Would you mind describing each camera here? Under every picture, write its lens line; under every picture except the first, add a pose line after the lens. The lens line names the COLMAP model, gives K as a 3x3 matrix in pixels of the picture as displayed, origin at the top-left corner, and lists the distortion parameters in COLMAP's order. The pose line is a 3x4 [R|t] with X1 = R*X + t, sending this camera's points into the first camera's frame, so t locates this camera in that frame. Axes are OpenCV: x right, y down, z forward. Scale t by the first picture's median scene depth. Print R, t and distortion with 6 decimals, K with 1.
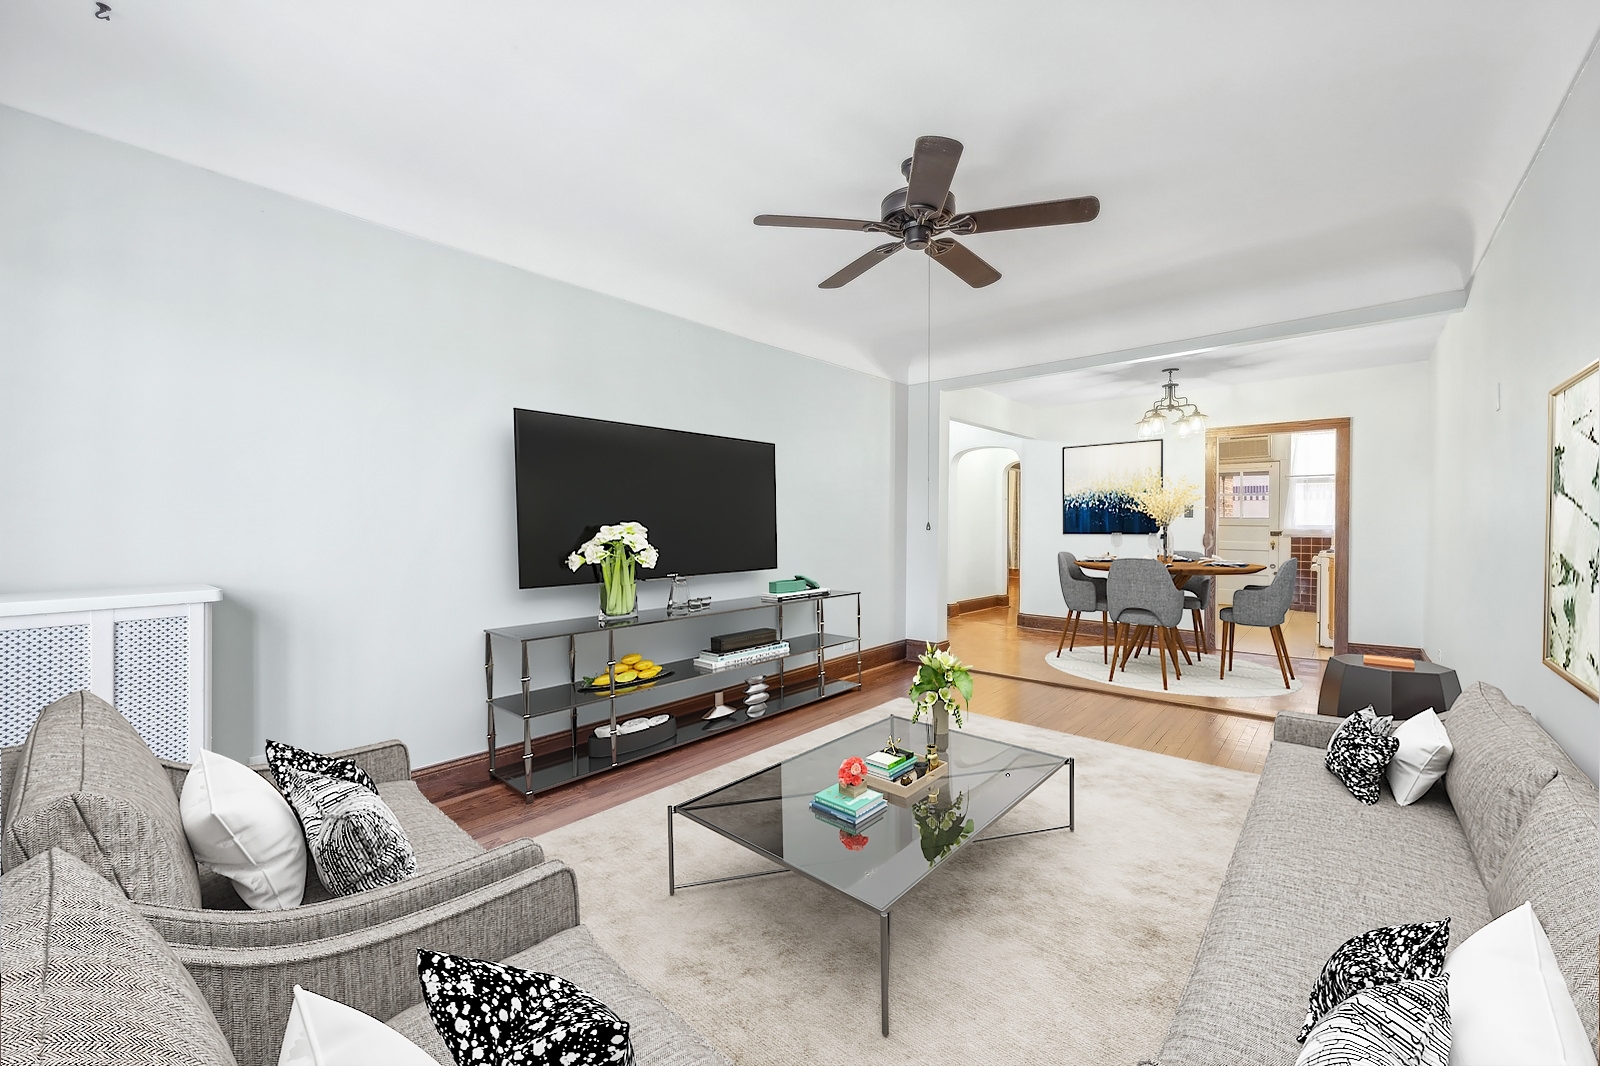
lens RADIAL K [[645.1, 0, 796.6], [0, 645.1, 528.6], [0, 0, 1]] dist [-0.014423, -0.000105]
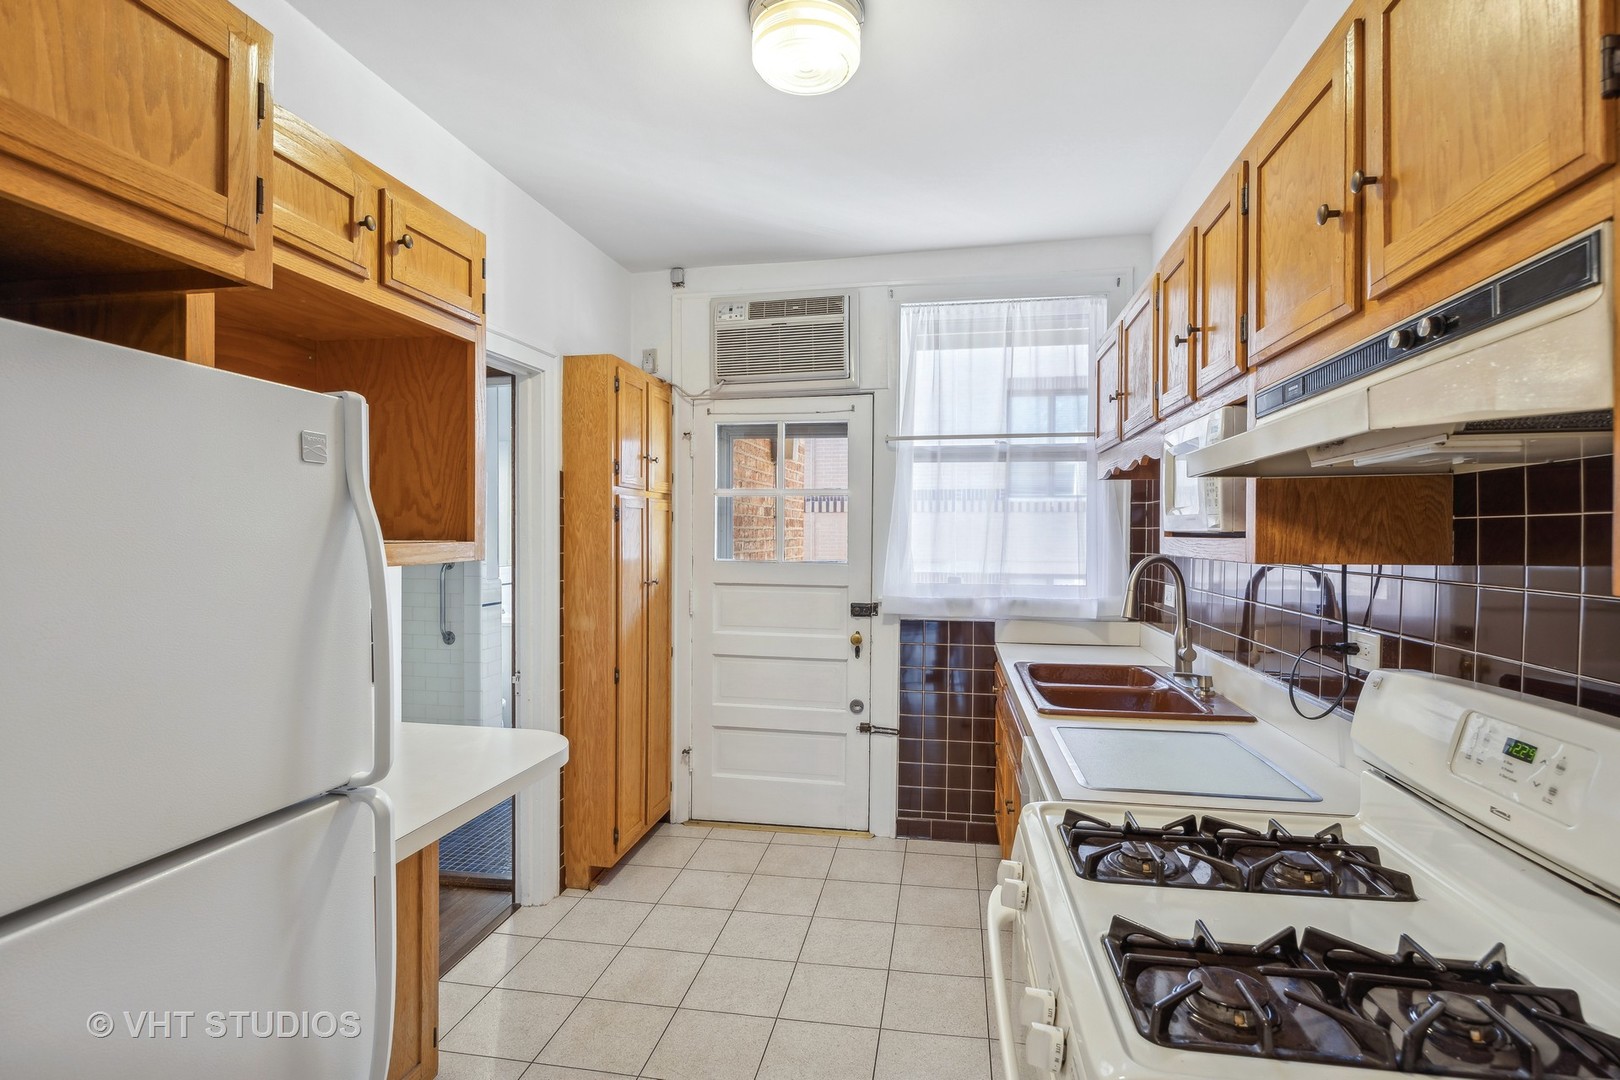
lens RADIAL K [[790.1, 0, 809.5], [0, 790.1, 542.0], [0, 0, 1]] dist [0.001854, 0.000015]
pose [[0.869144, 0.003443, 0.494547, 0.538525], [-0.000589, 0.999982, -0.005927, -0.026469], [-0.494559, 0.004860, 0.869131, 0.678001]]
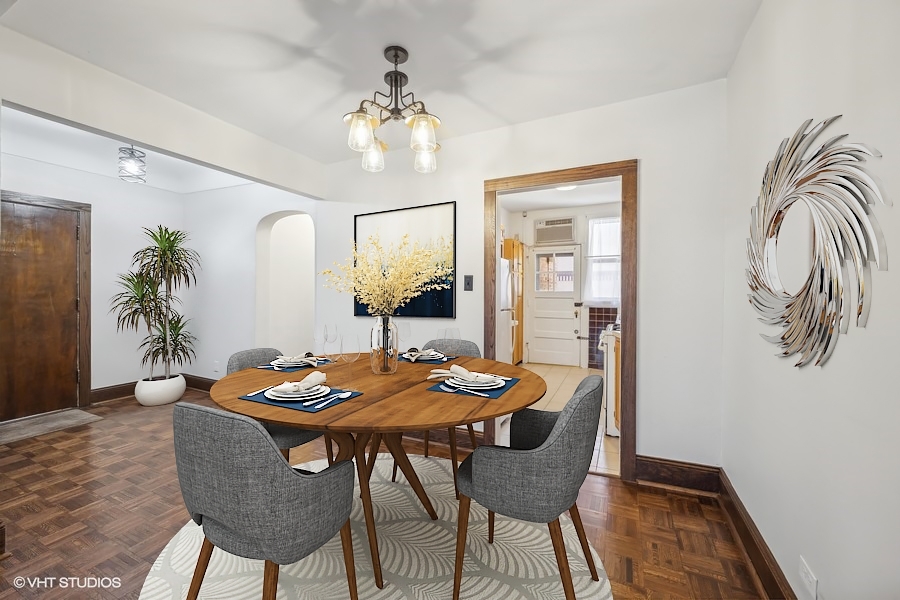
lens RADIAL K [[362.9, 0, 449.8], [0, 362.9, 291.9], [0, 0, 1]] dist [-0.014423, -0.000105]
pose [[0.966126, 0.005795, 0.258005, 0.349628], [-0.001891, 0.999880, -0.015376, -0.005249], [-0.258063, 0.014367, 0.966021, 0.415465]]
